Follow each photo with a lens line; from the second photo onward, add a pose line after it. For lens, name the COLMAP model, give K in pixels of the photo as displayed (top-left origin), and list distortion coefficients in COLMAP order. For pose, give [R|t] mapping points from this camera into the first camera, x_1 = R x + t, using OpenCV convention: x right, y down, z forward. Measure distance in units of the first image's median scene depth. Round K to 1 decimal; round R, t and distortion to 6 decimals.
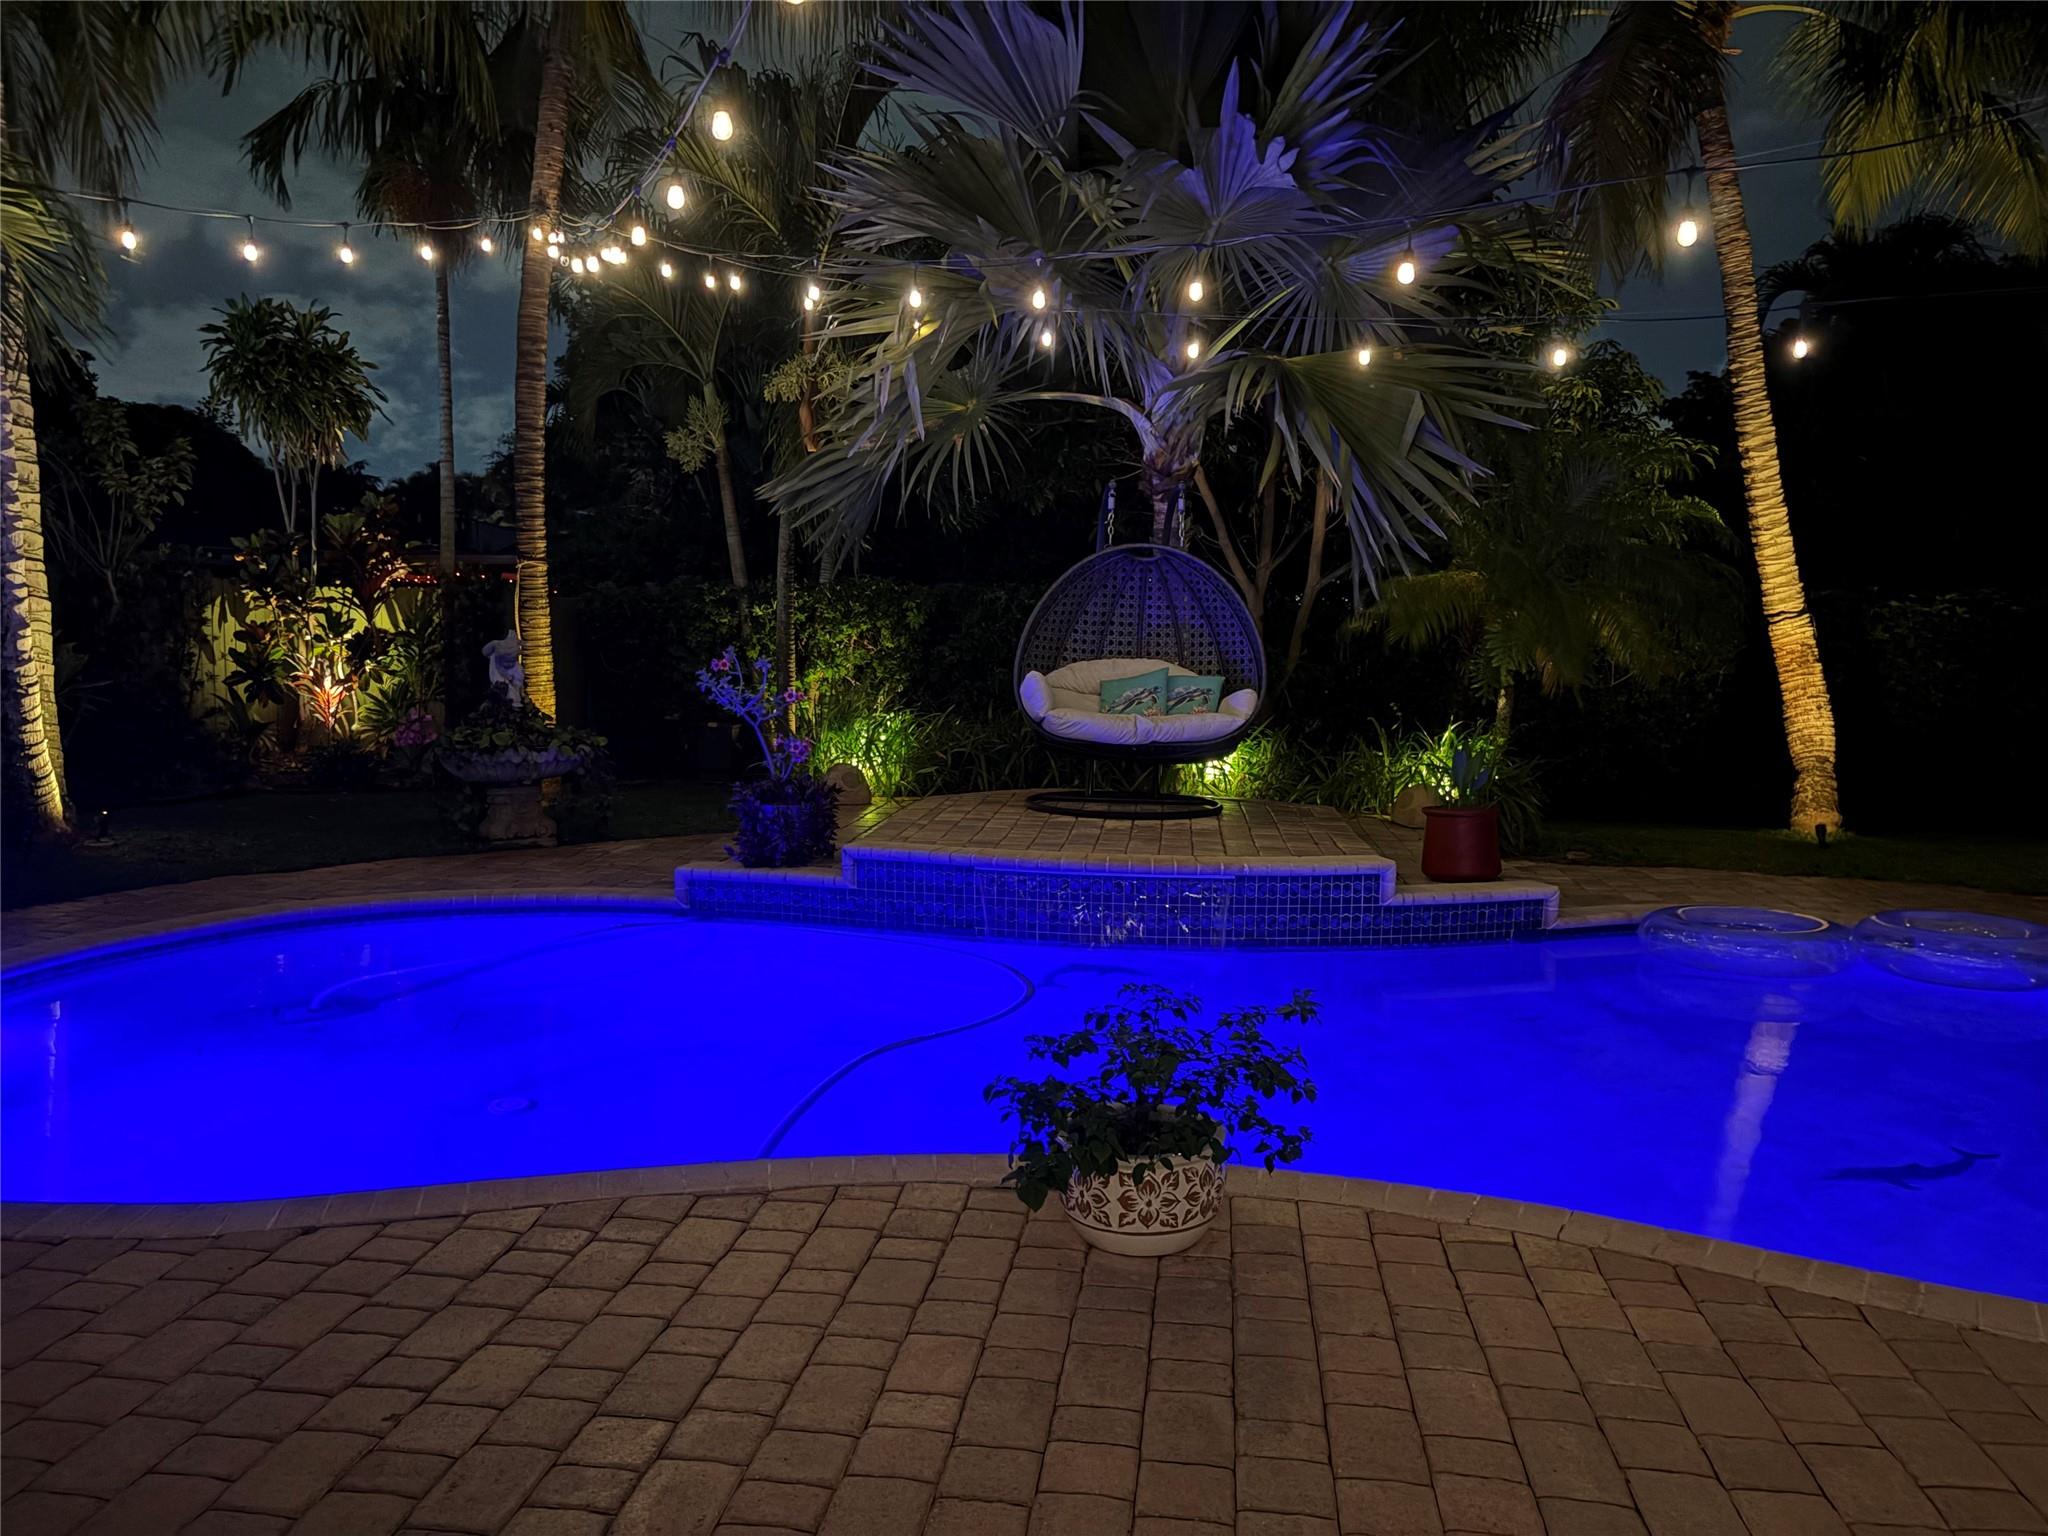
lens RADIAL K [[1547.7, 0, 1024.0], [0, 1547.7, 768.0], [0, 0, 1]] dist [0.068093, -0.115041]
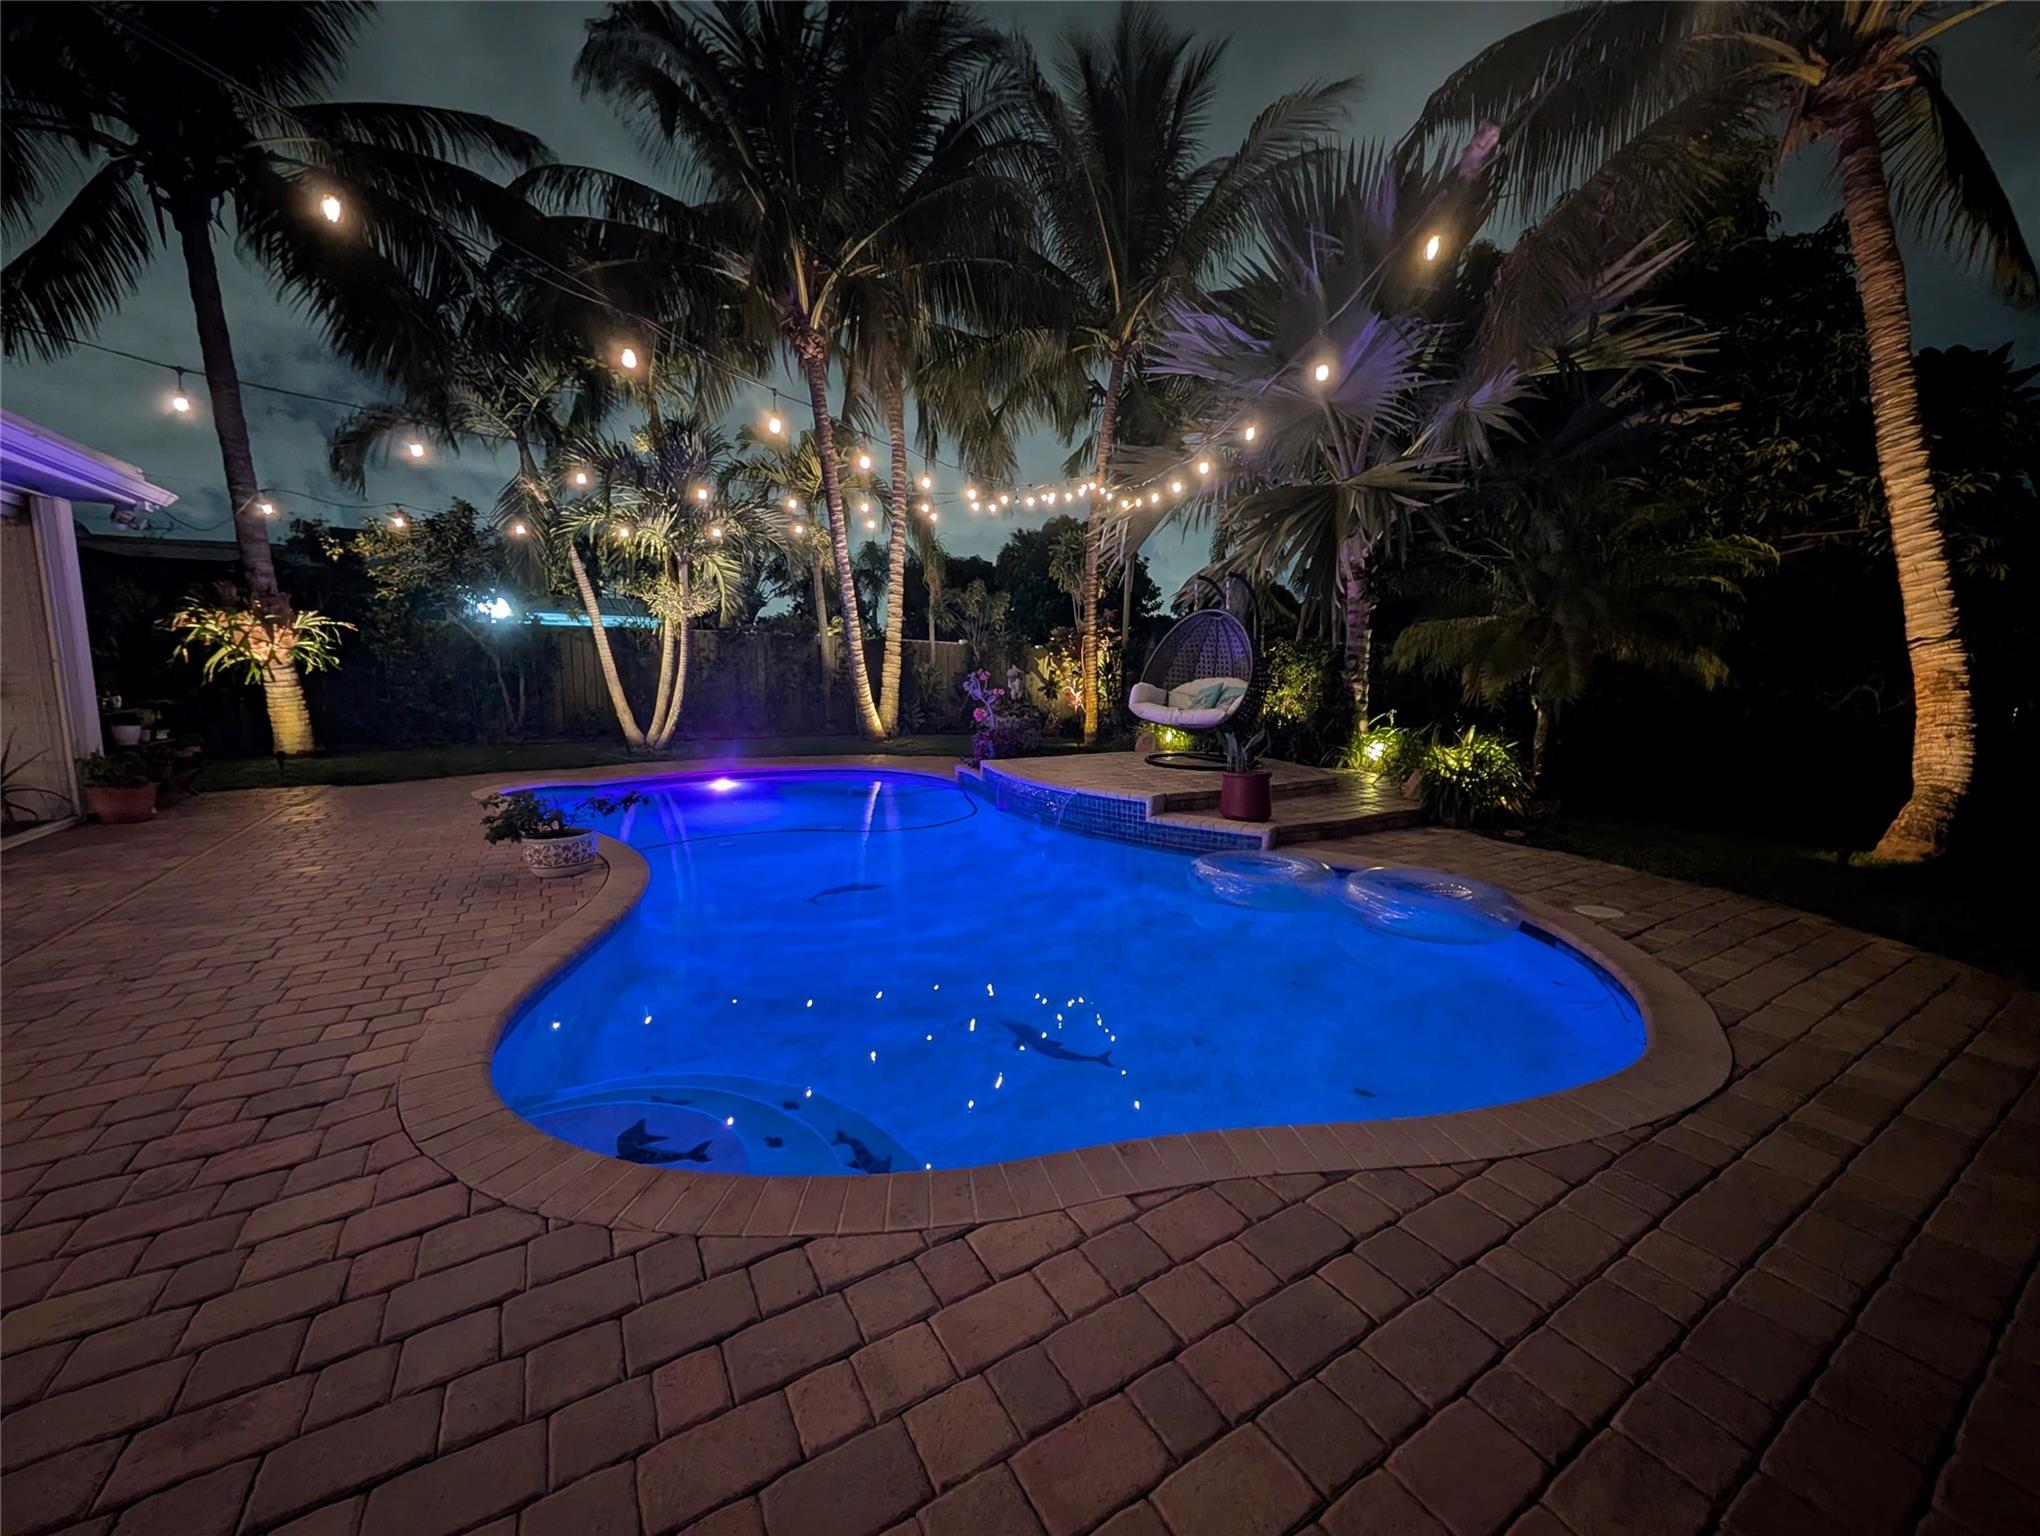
lens RADIAL K [[770.5, 0, 1030.8], [0, 770.5, 768.4], [0, 0, 1]] dist [0.000633, -0.000064]
pose [[0.626739, 0.094170, -0.773518, 0.626501], [-0.071478, 0.995433, 0.063272, -0.009616], [0.775944, 0.015635, 0.630608, 0.304628]]
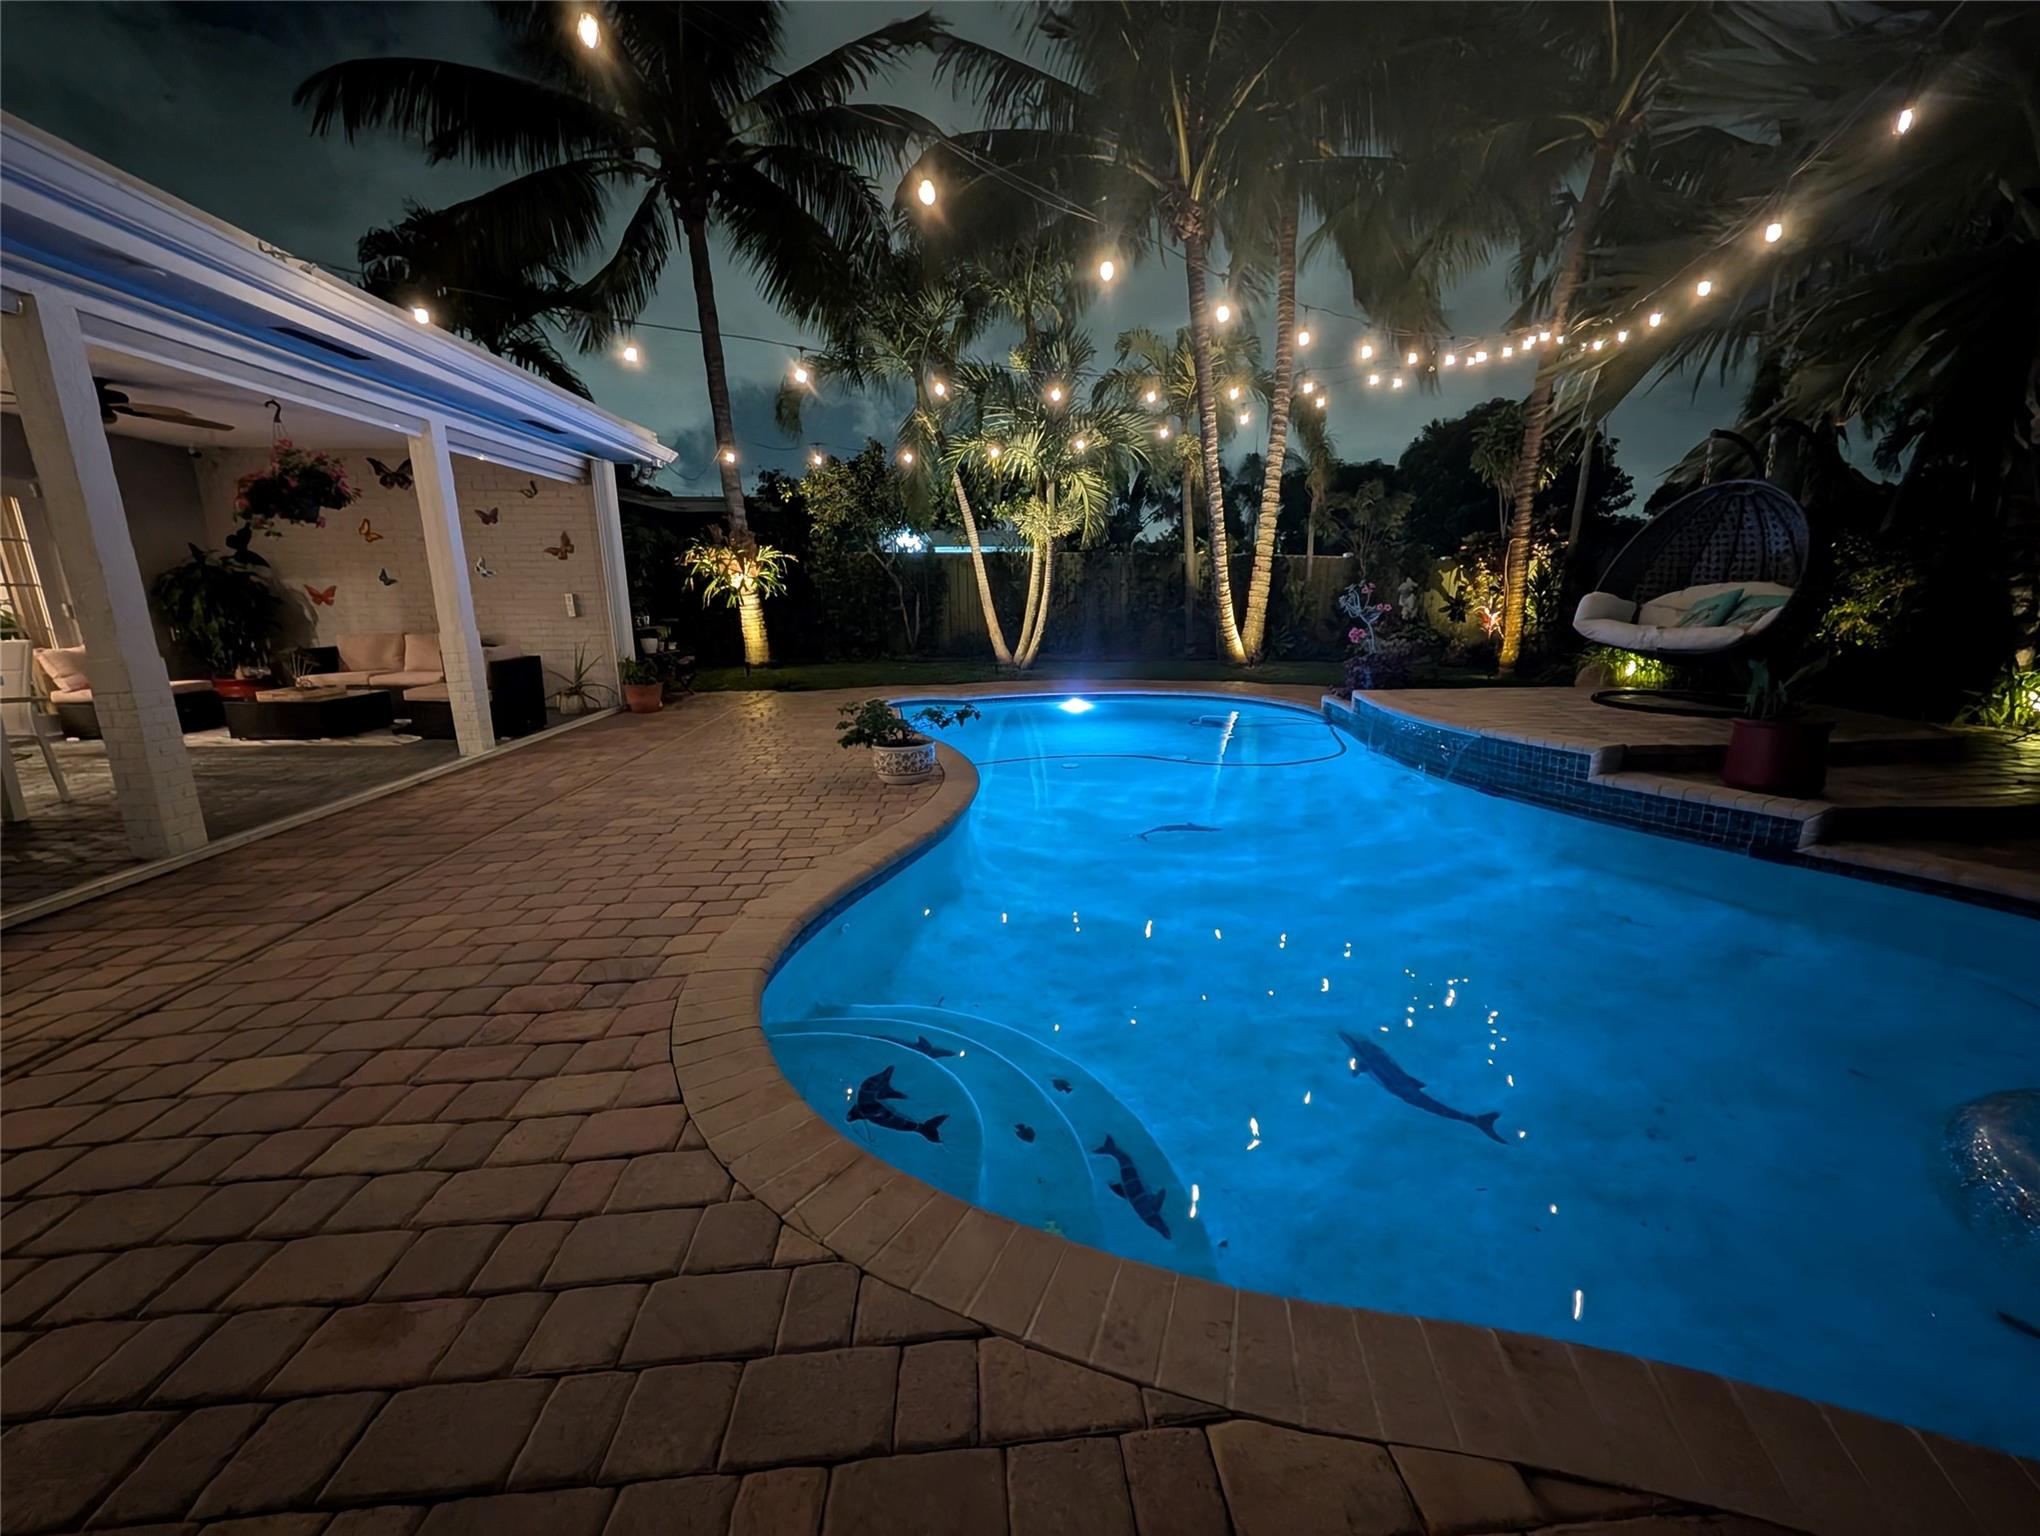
lens RADIAL K [[770.5, 0, 1030.8], [0, 770.5, 768.4], [0, 0, 1]] dist [0.000633, -0.000064]
pose [[0.203763, 0.200565, -0.958256, 0.568062], [-0.076146, 0.979072, 0.188730, -0.001330], [0.976054, 0.034511, 0.214771, 0.358338]]
